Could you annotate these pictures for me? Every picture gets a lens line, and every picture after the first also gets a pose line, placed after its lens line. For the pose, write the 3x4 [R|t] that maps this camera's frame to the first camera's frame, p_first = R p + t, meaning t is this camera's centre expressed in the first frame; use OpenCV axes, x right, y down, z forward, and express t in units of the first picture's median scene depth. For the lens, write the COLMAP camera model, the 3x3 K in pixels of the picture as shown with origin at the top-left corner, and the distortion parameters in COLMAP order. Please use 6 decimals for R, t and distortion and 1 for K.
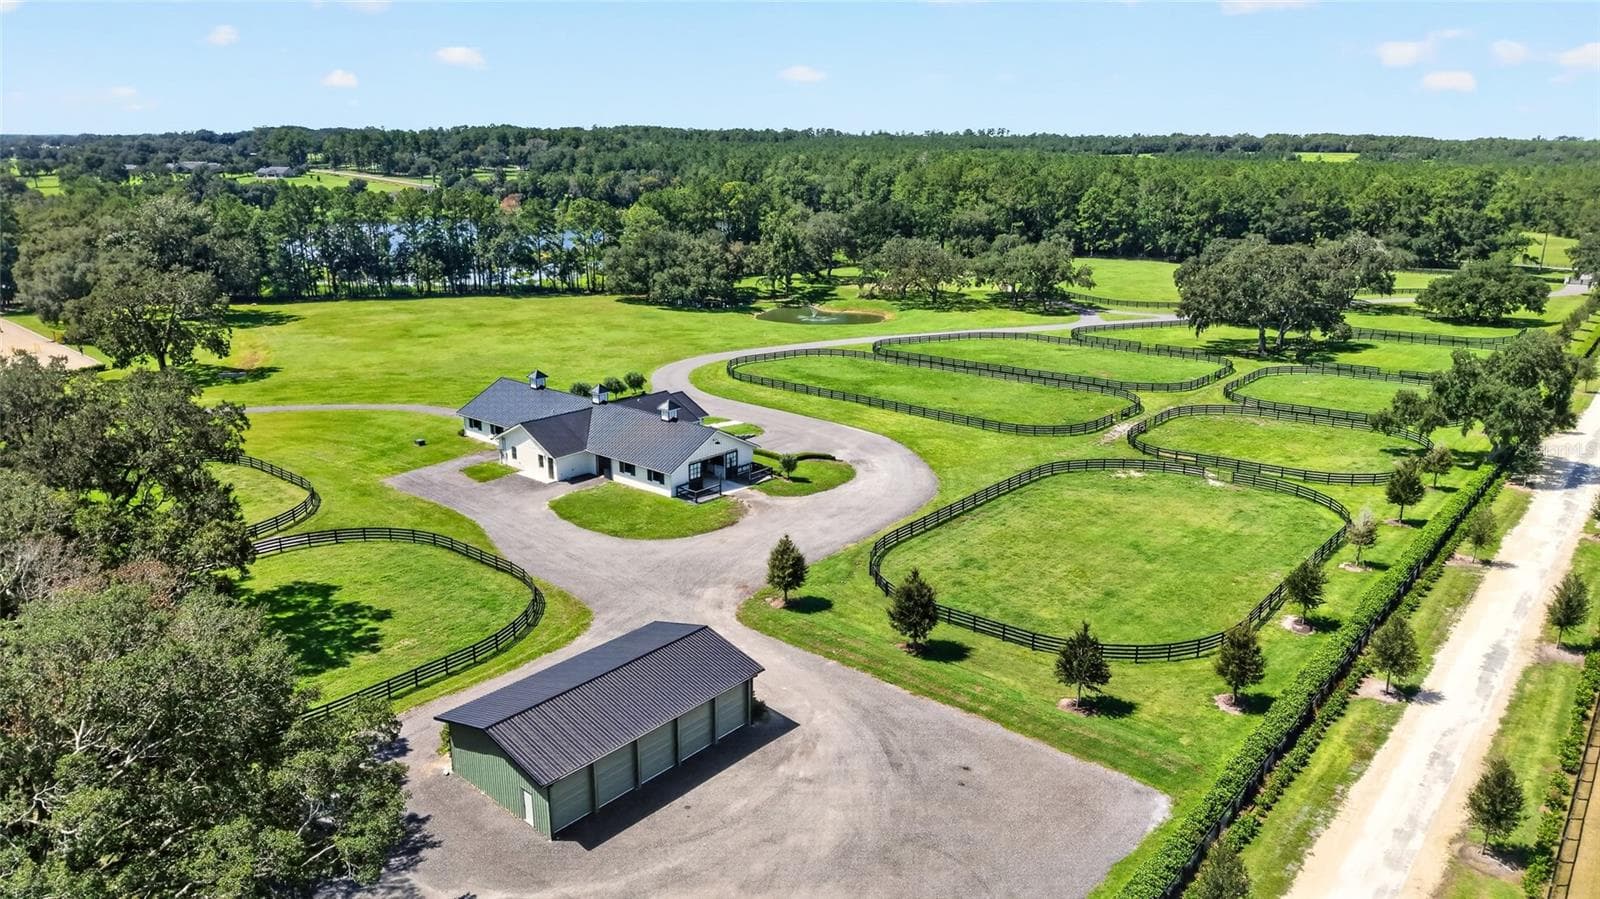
lens RADIAL K [[1104.9, 0, 837.4], [0, 1104.9, 454.2], [0, 0, 1]] dist [0.182488, -0.451618]
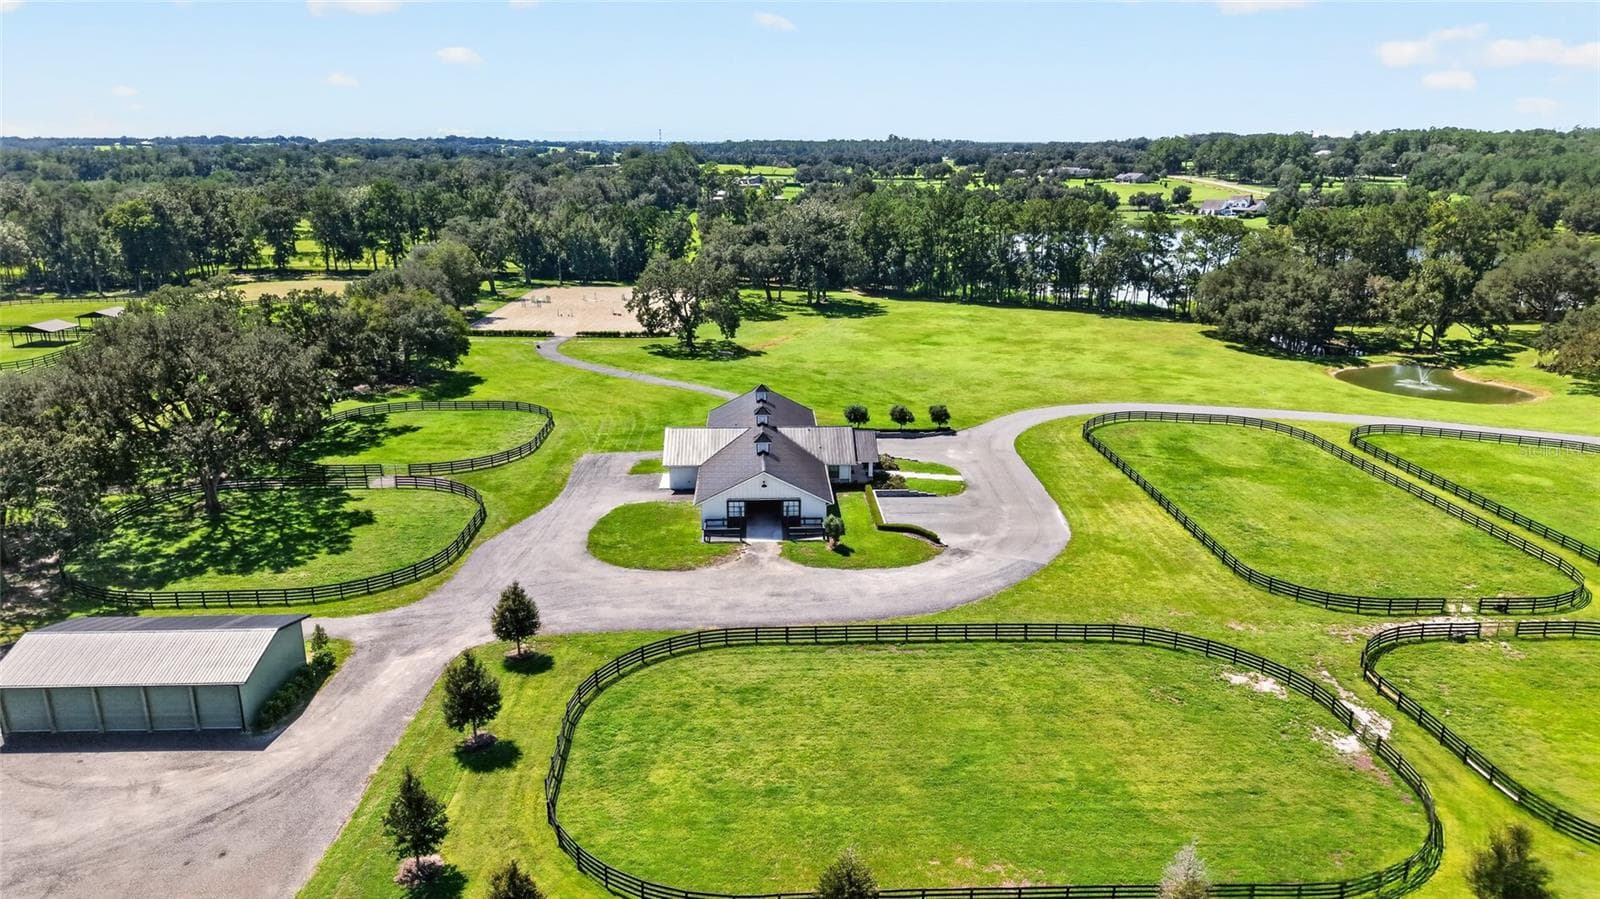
lens RADIAL K [[1134.0, 0, 825.0], [0, 1134.0, 451.6], [0, 0, 1]] dist [0.069982, -0.092358]
pose [[0.640148, 0.193541, -0.743473, 0.278180], [-0.201973, 0.976102, 0.080196, -0.055487], [0.741227, 0.098824, 0.663940, 0.187629]]
